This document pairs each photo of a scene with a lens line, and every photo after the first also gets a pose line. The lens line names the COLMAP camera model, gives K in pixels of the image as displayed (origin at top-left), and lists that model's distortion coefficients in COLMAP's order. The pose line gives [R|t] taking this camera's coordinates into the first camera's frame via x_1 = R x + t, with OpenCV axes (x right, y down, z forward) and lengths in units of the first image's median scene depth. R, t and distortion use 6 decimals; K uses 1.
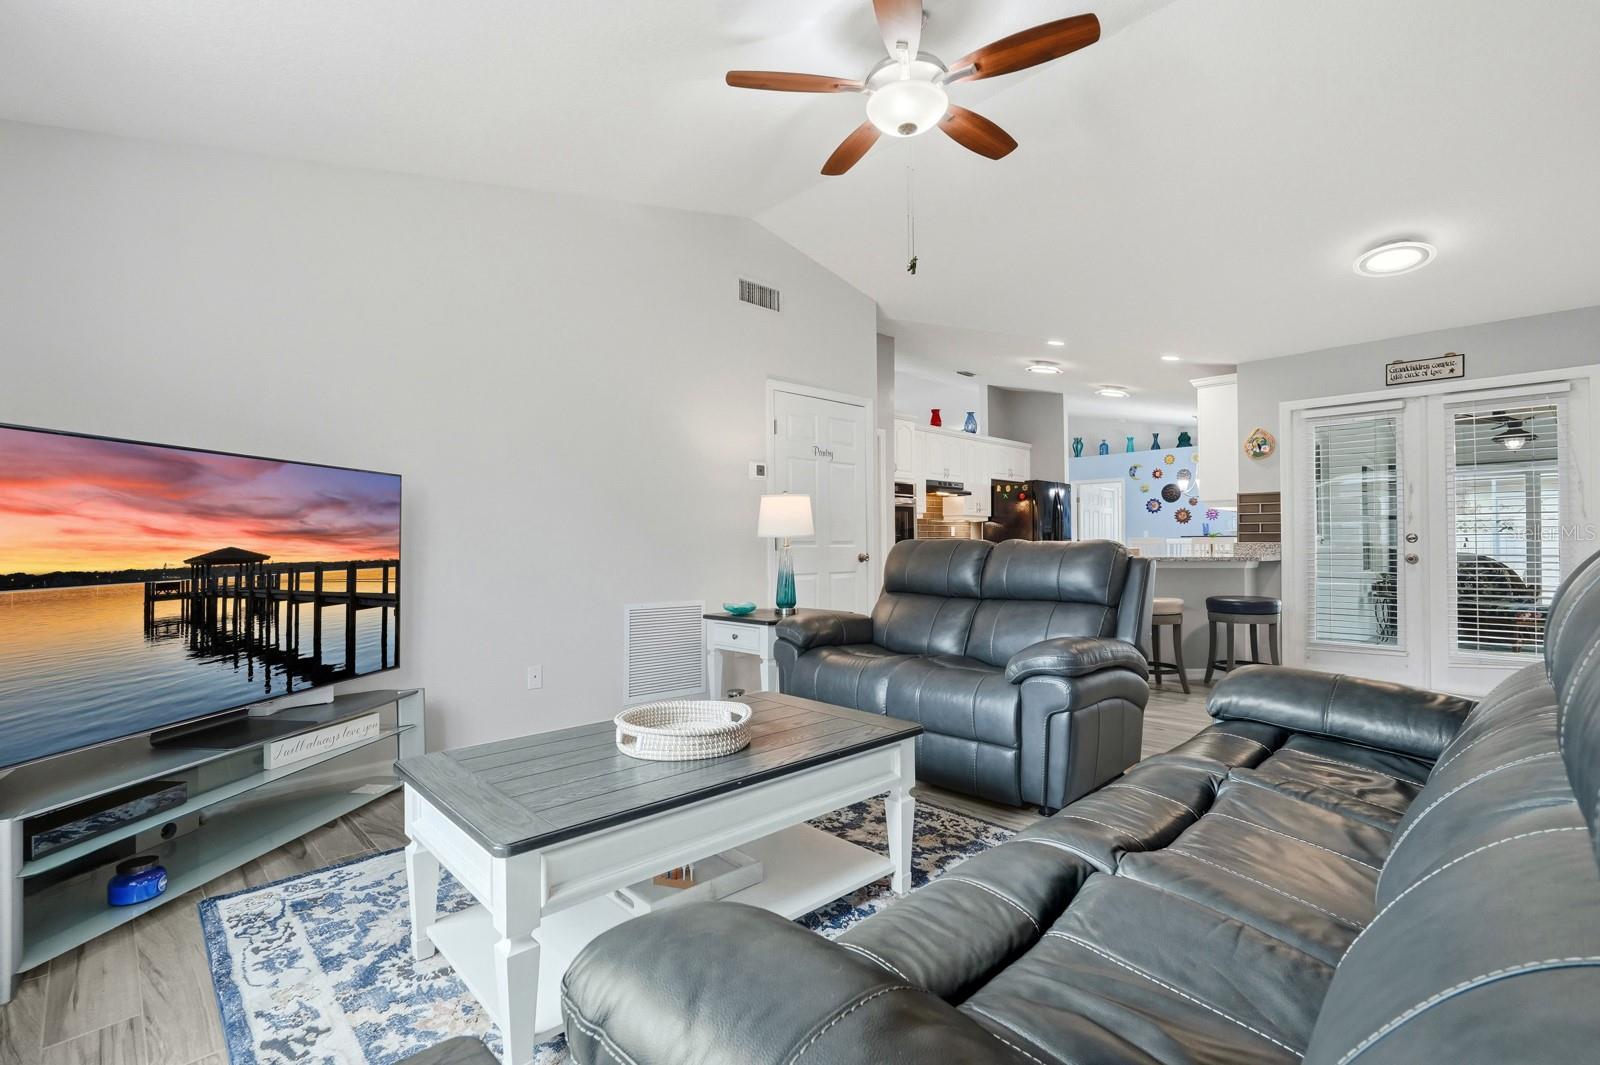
lens RADIAL K [[718.5, 0, 777.7], [0, 718.5, 532.0], [0, 0, 1]] dist [-0.017527, 0.006319]
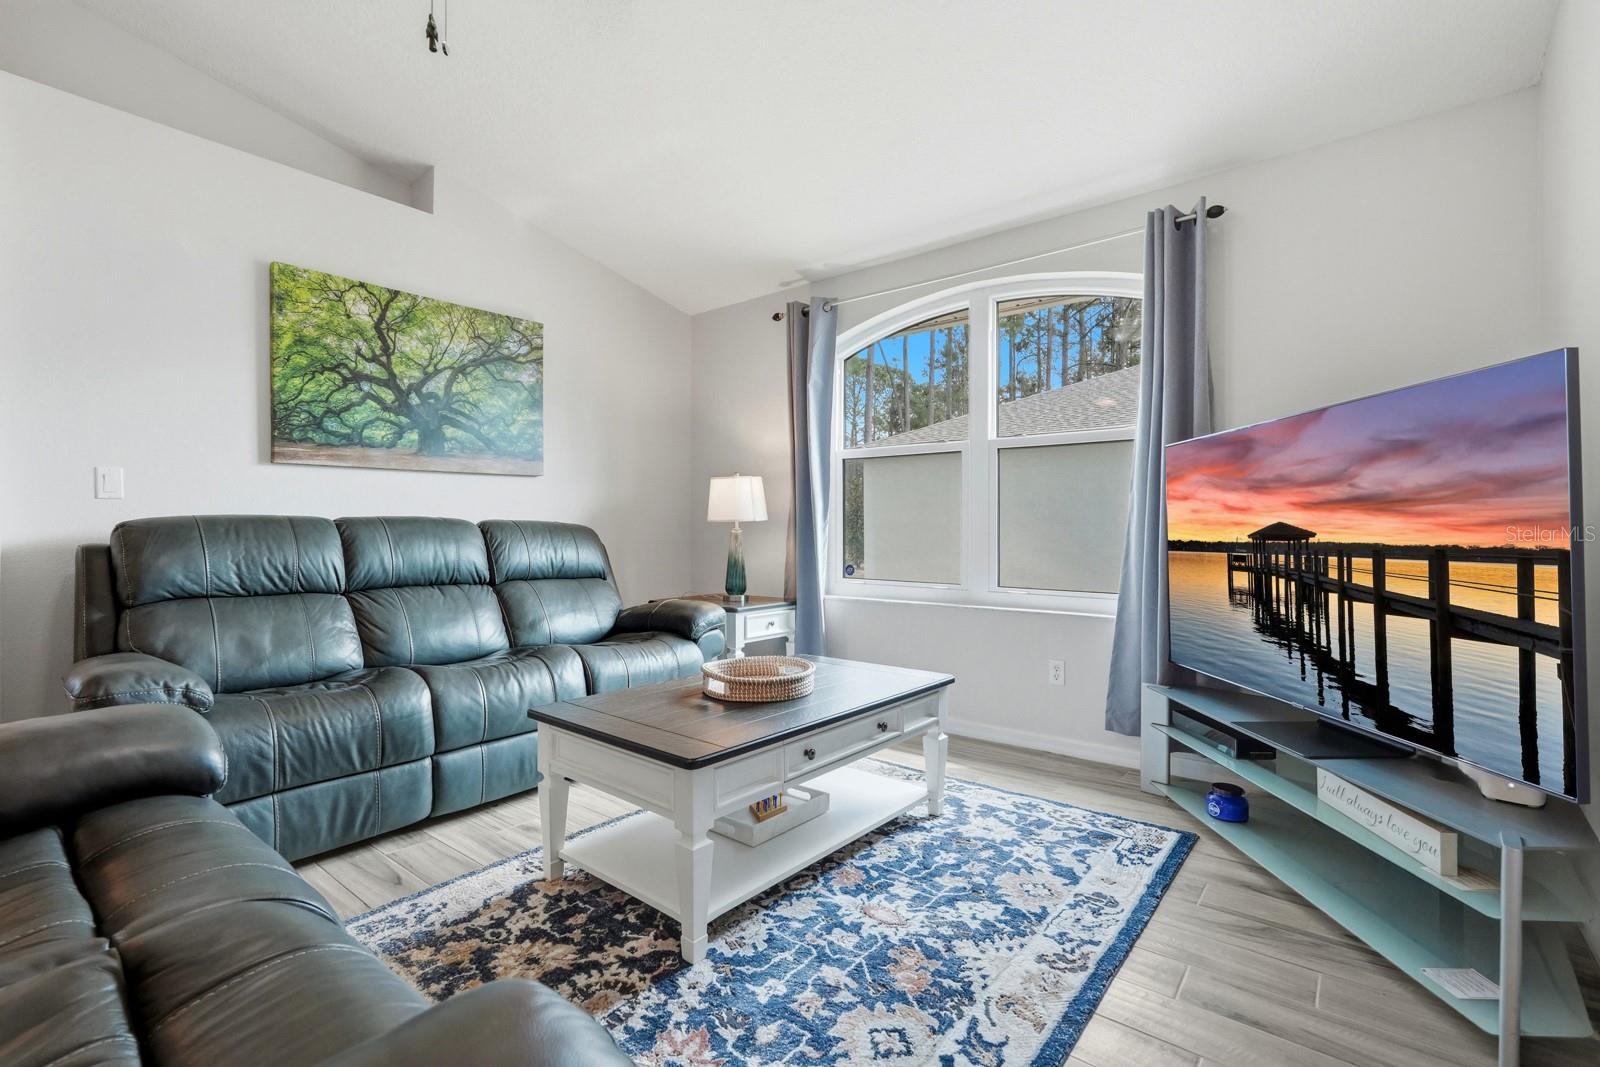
lens RADIAL K [[718.5, 0, 760.3], [0, 718.5, 527.6], [0, 0, 1]] dist [-0.017527, 0.006319]
pose [[-0.994275, 0.007638, -0.106574, -0.009416], [0.009457, 0.999818, -0.016575, 0.033275], [0.106428, -0.017488, -0.994167, 1.637857]]
